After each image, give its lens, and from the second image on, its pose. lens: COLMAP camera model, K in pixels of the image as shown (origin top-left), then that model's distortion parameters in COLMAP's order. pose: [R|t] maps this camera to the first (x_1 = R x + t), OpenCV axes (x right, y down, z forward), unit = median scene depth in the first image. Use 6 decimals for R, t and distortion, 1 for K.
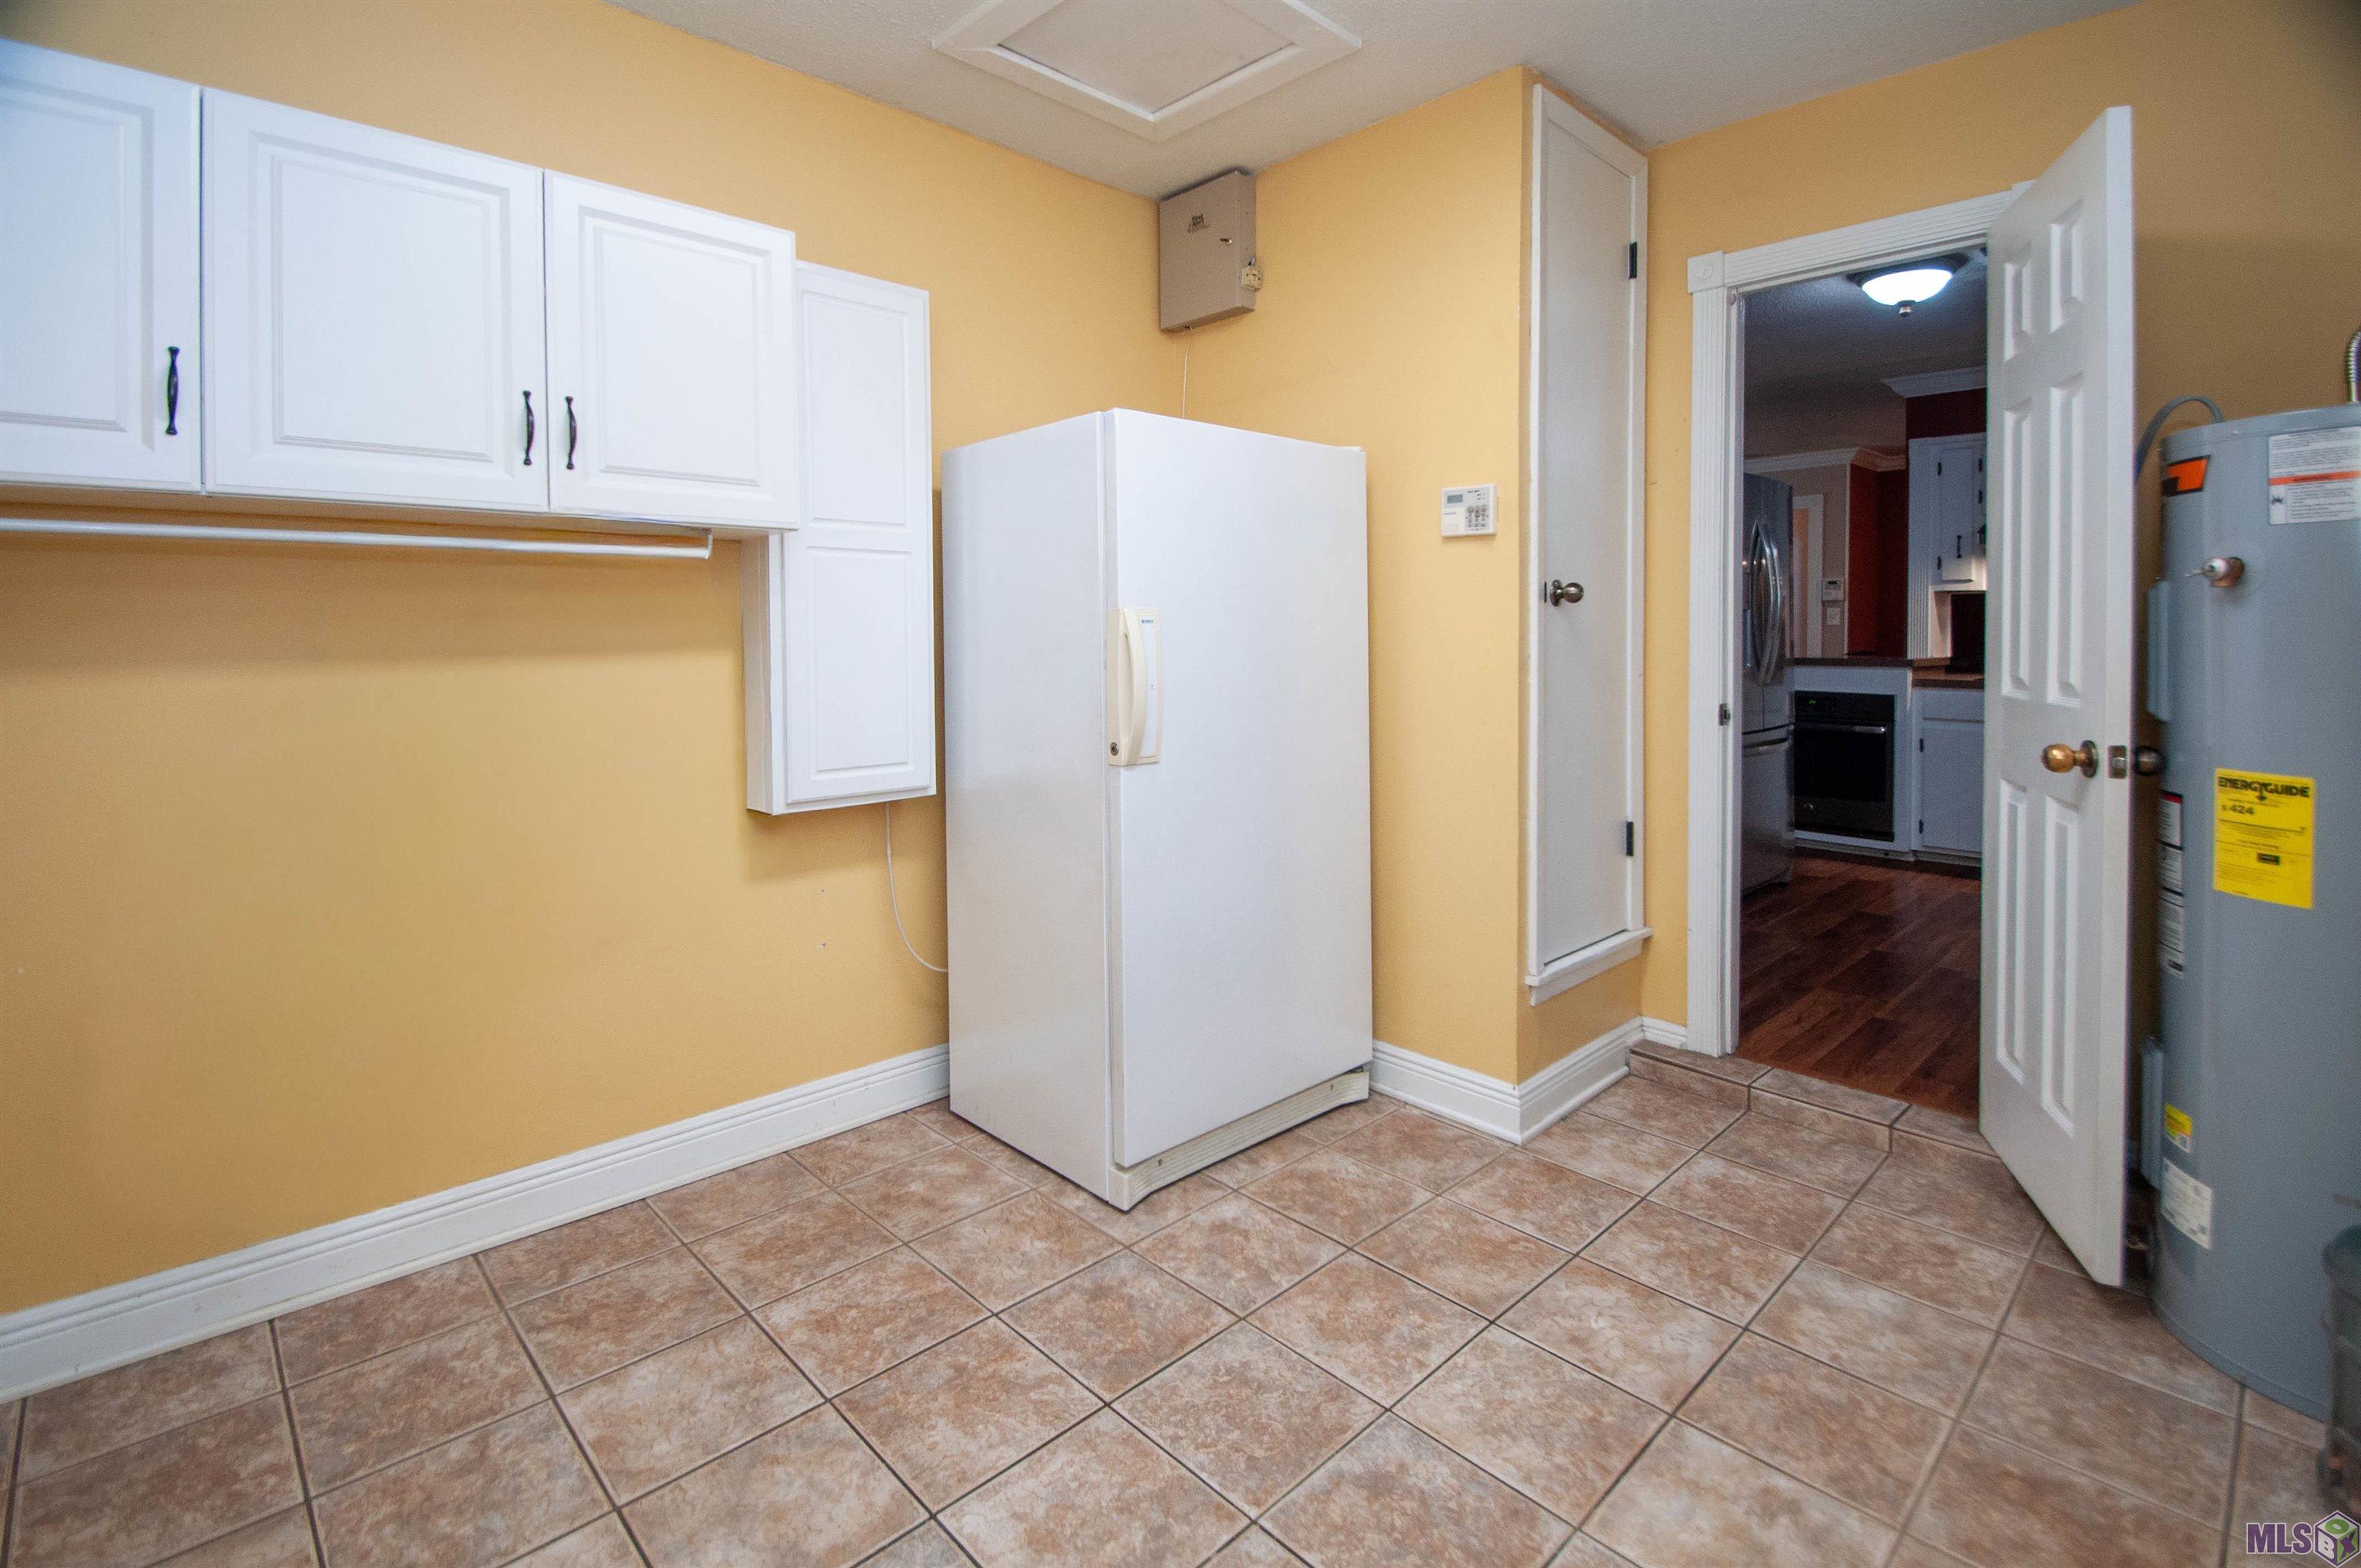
lens RADIAL K [[1092.5, 0, 1186.7], [0, 1092.5, 652.5], [0, 0, 1]] dist [0.016540, -0.013799]
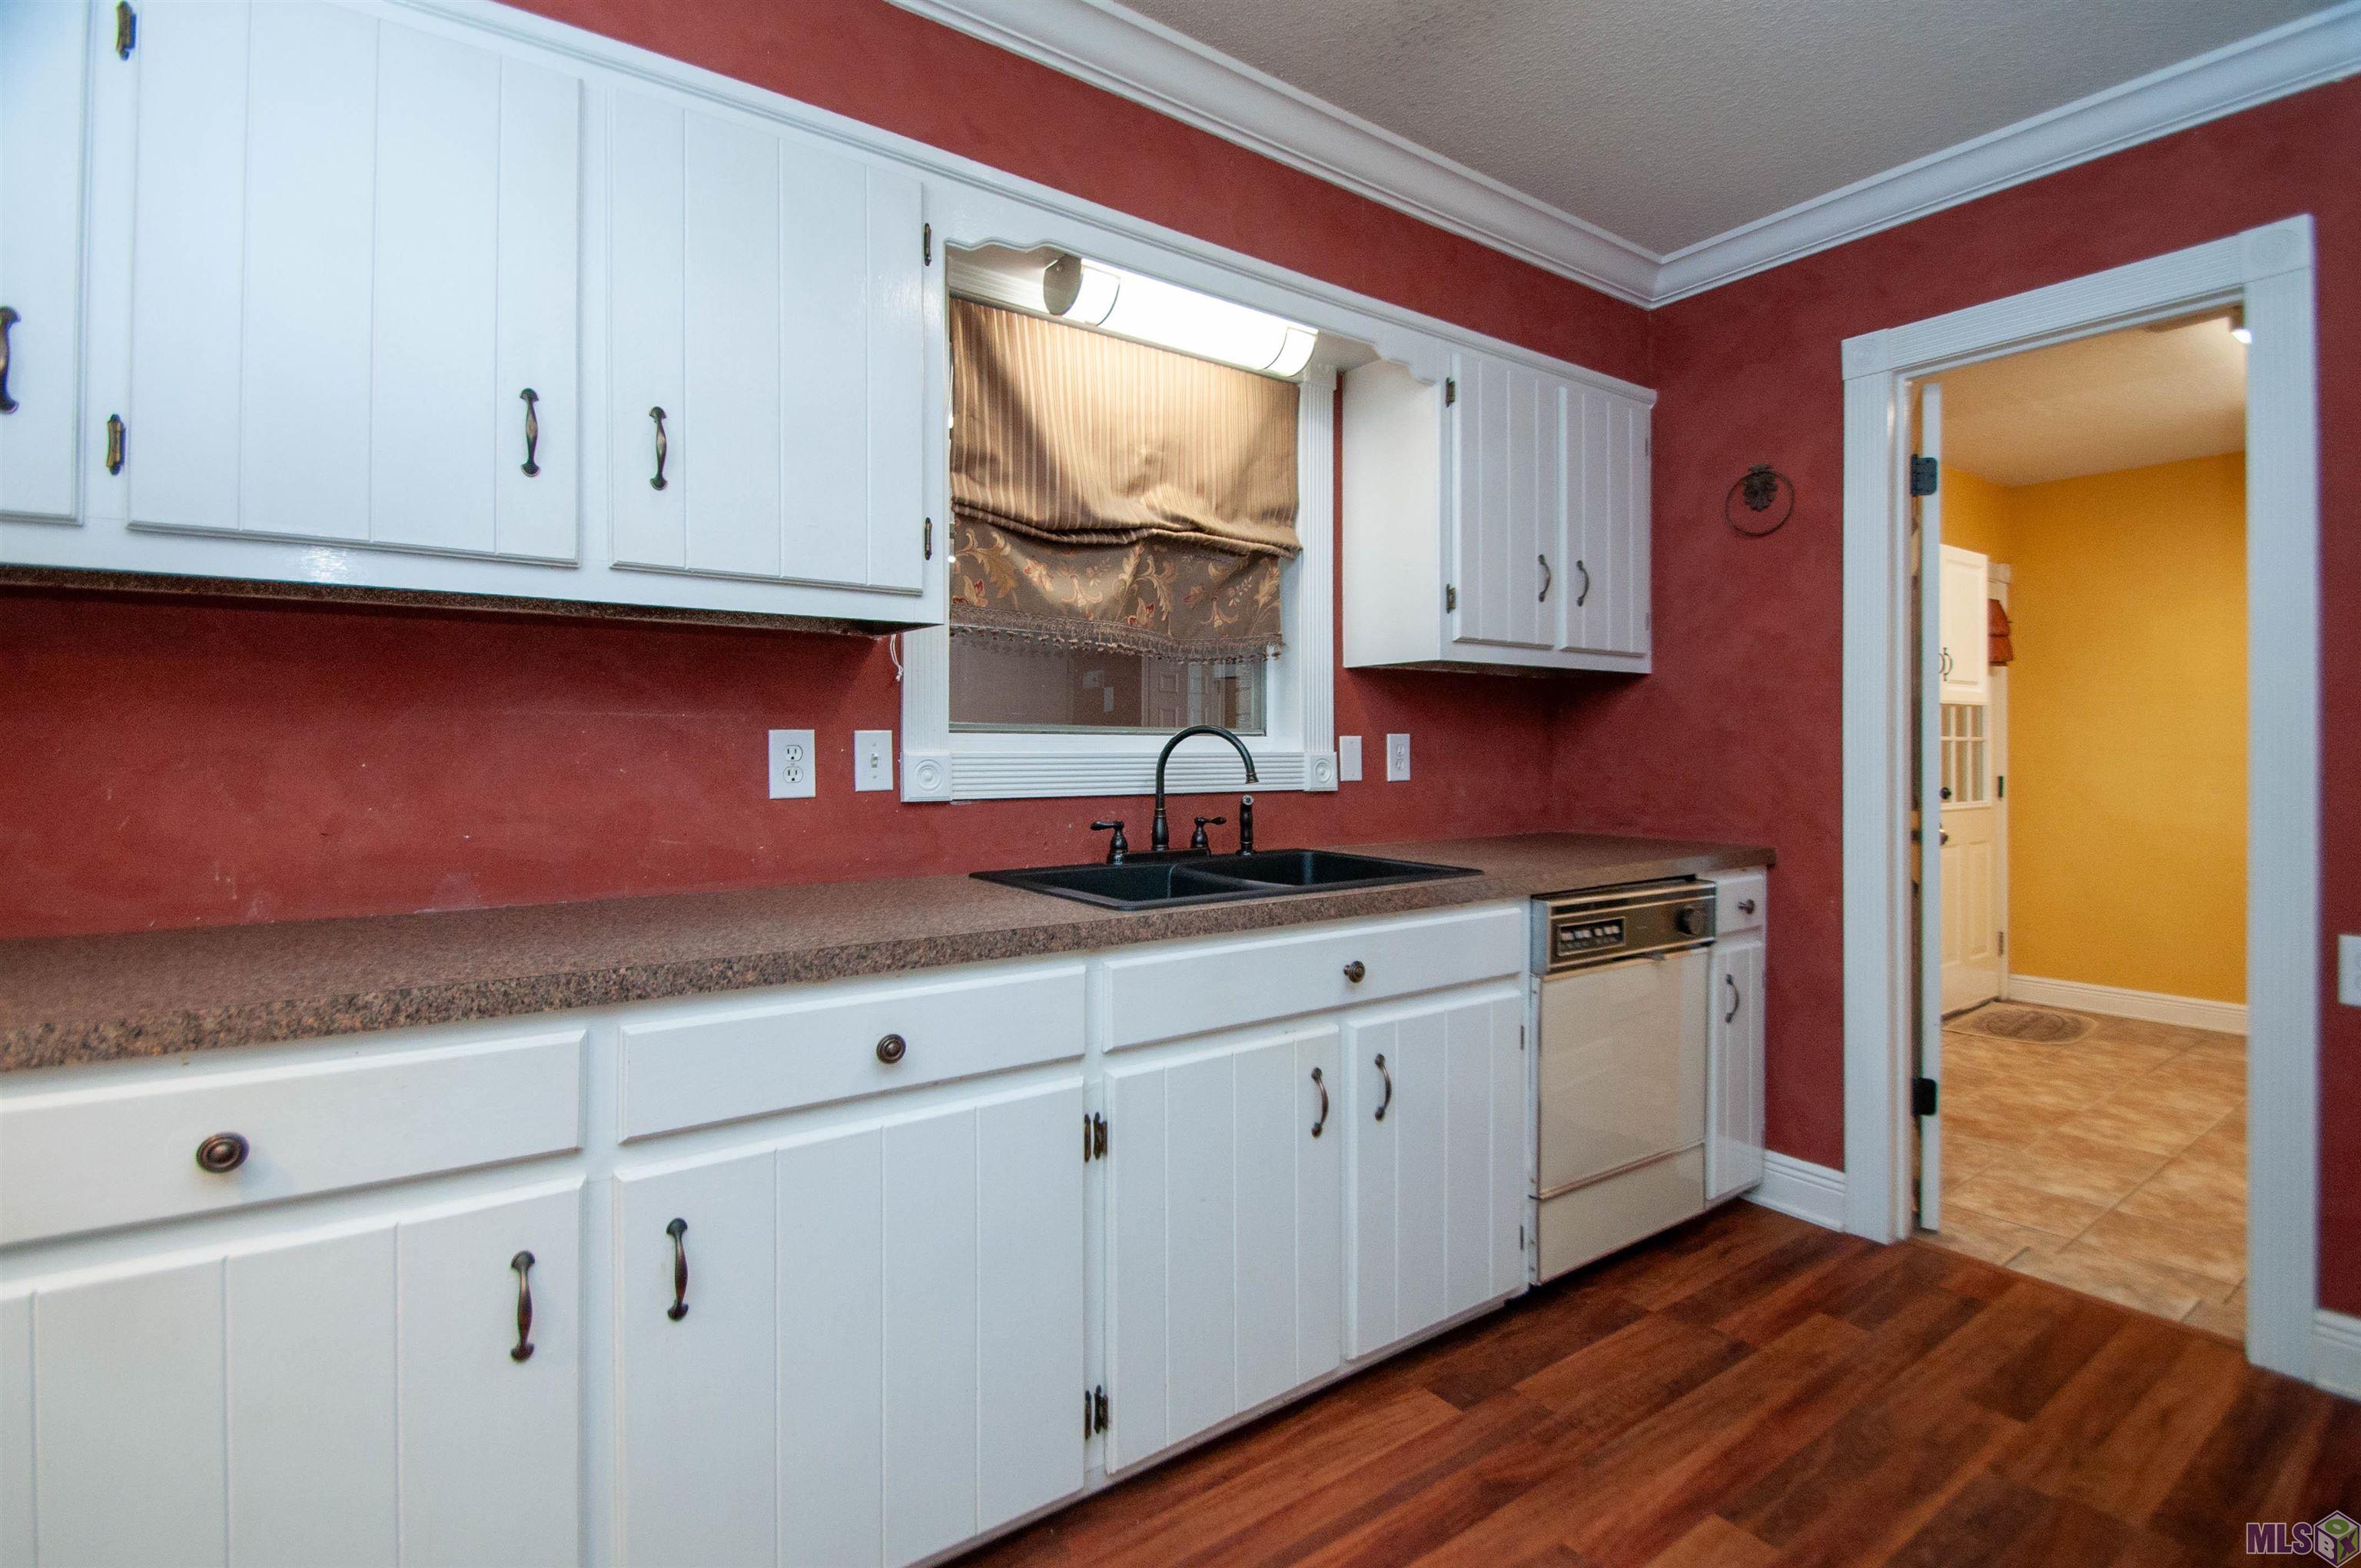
lens RADIAL K [[1075.9, 0, 1188.2], [0, 1075.9, 718.0], [0, 0, 1]] dist [-0.004872, -0.001145]
pose [[-0.988097, -0.001727, 0.153821, 1.634723], [-0.002976, 0.999964, -0.007891, -0.065285], [-0.153802, -0.008255, -0.988067, 2.727397]]
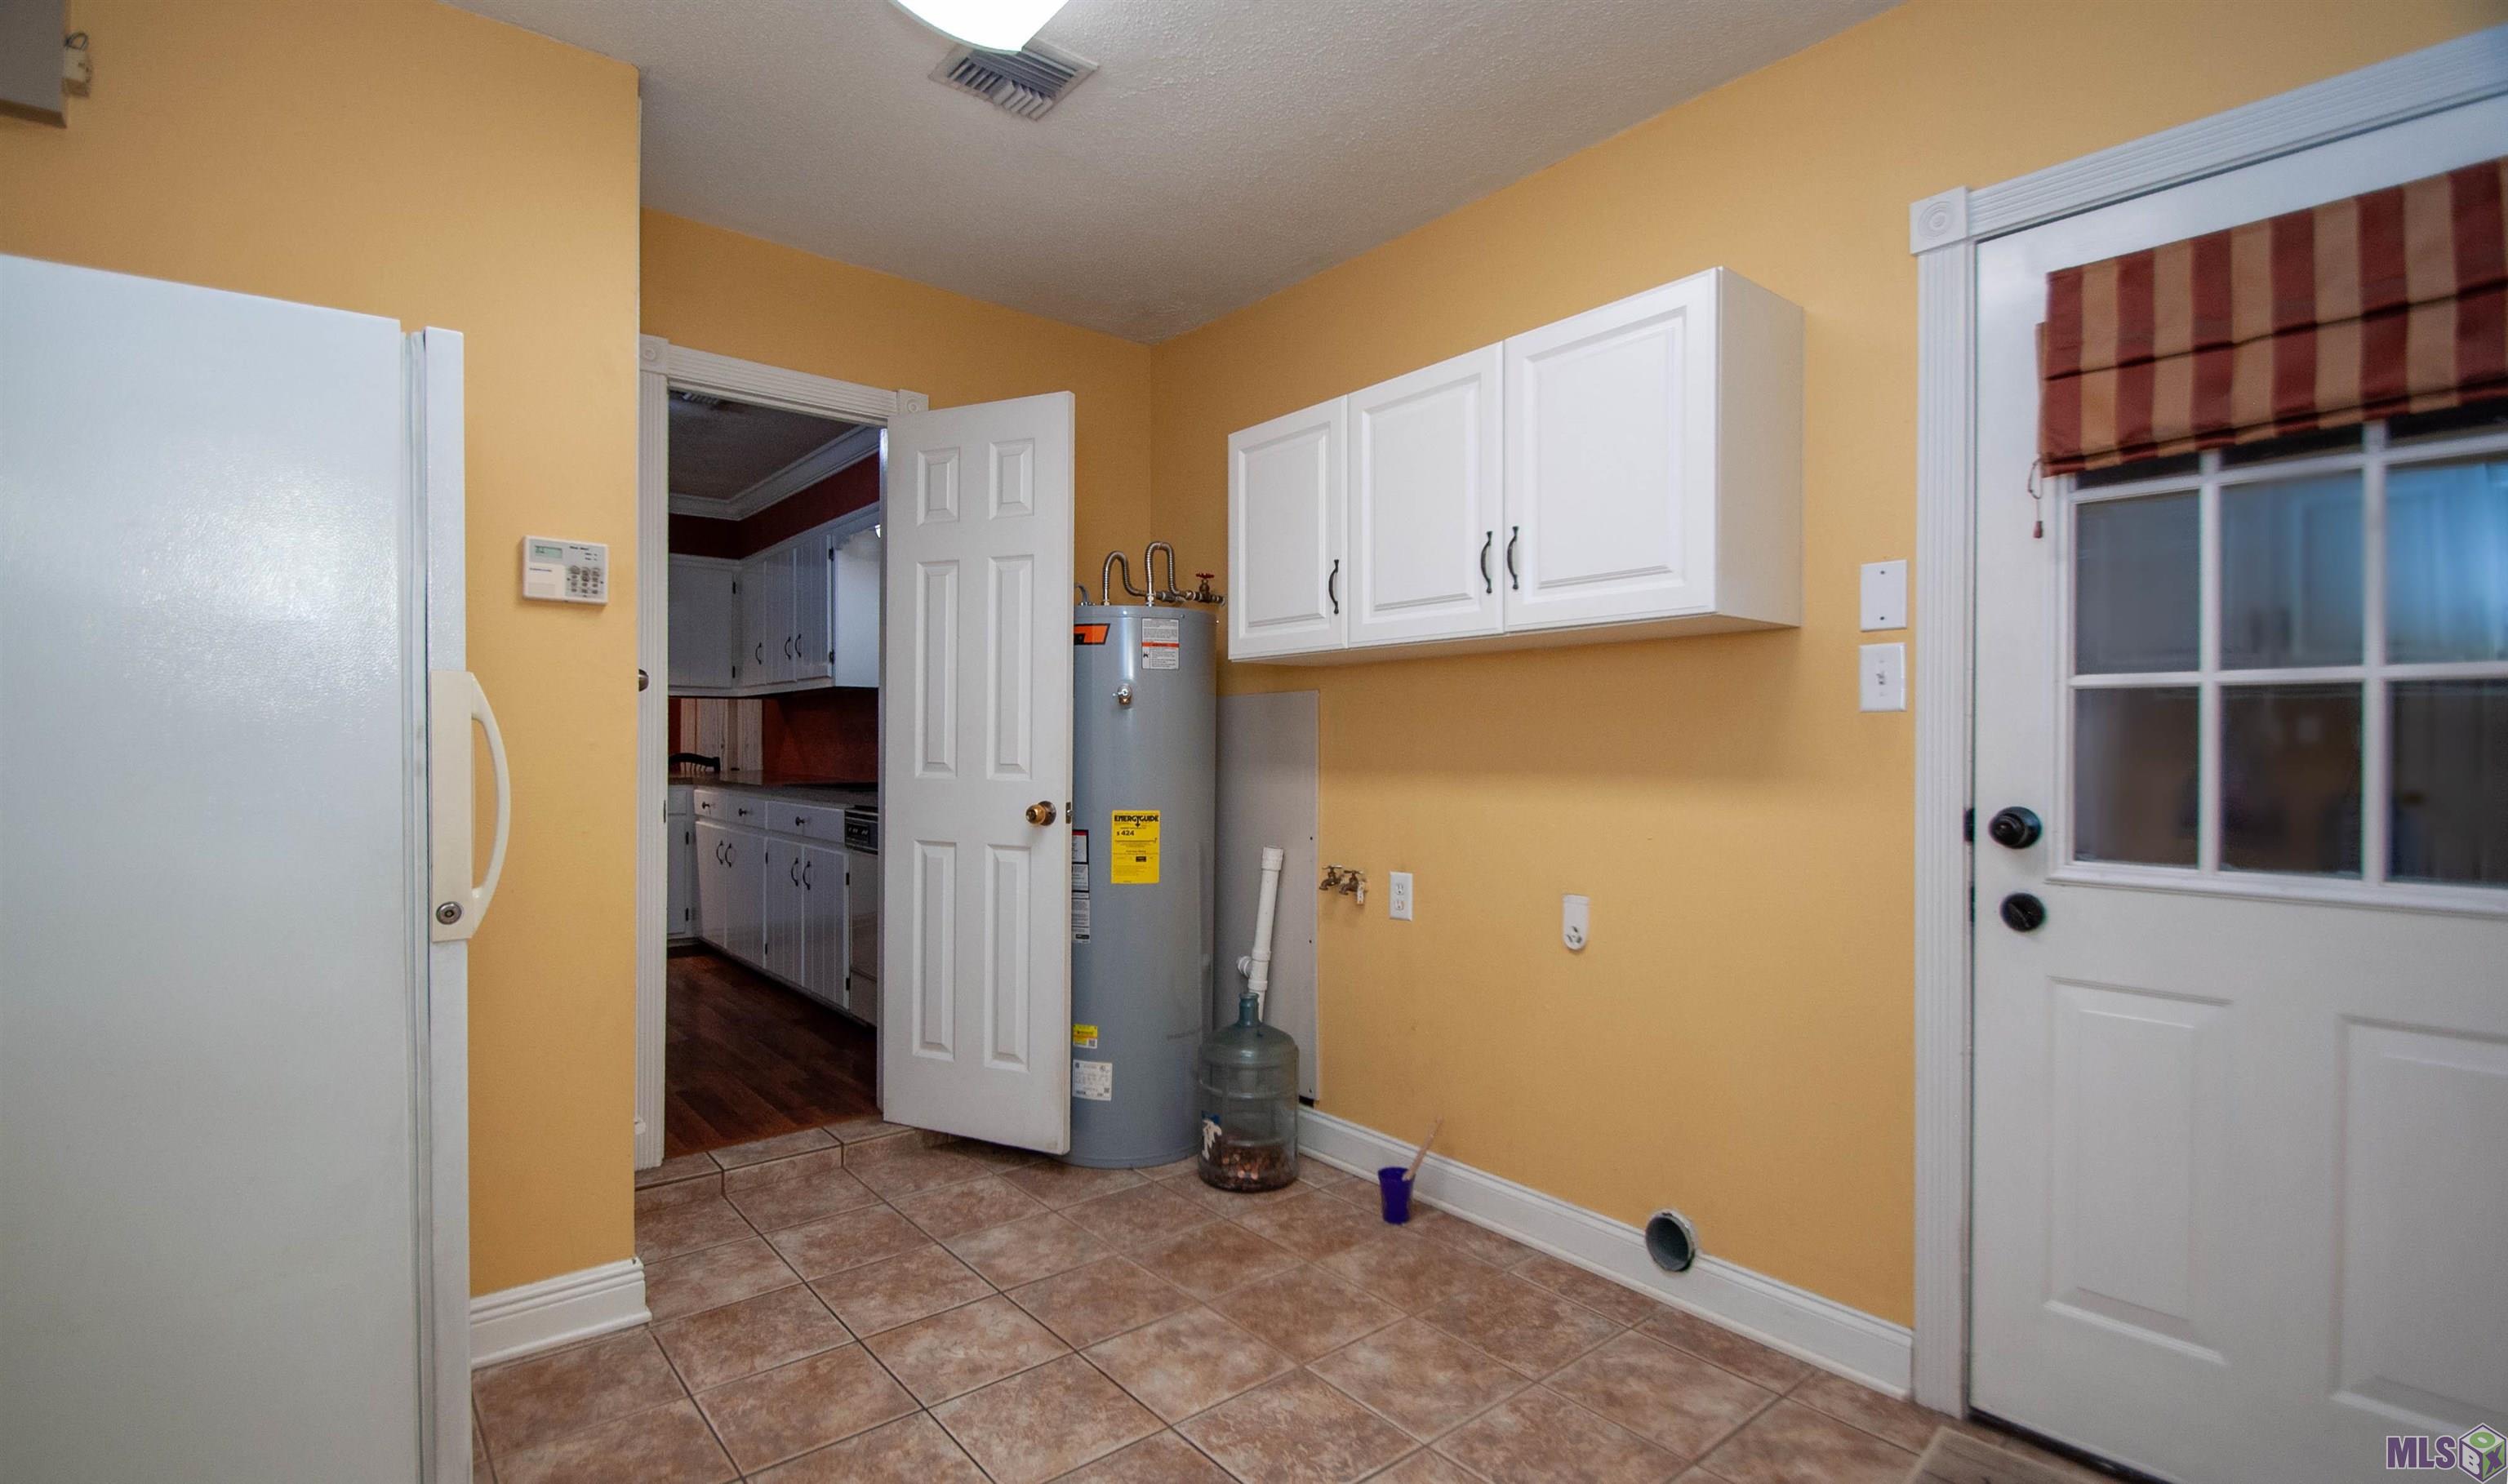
lens RADIAL K [[1131.8, 0, 1254.0], [0, 1131.8, 742.0], [0, 0, 1]] dist [-0.002482, -0.000676]
pose [[0.073134, 0.000250, 0.997322, -0.708443], [0.014466, 0.999894, -0.001312, 0.004865], [-0.997217, 0.014524, 0.073122, 0.595073]]
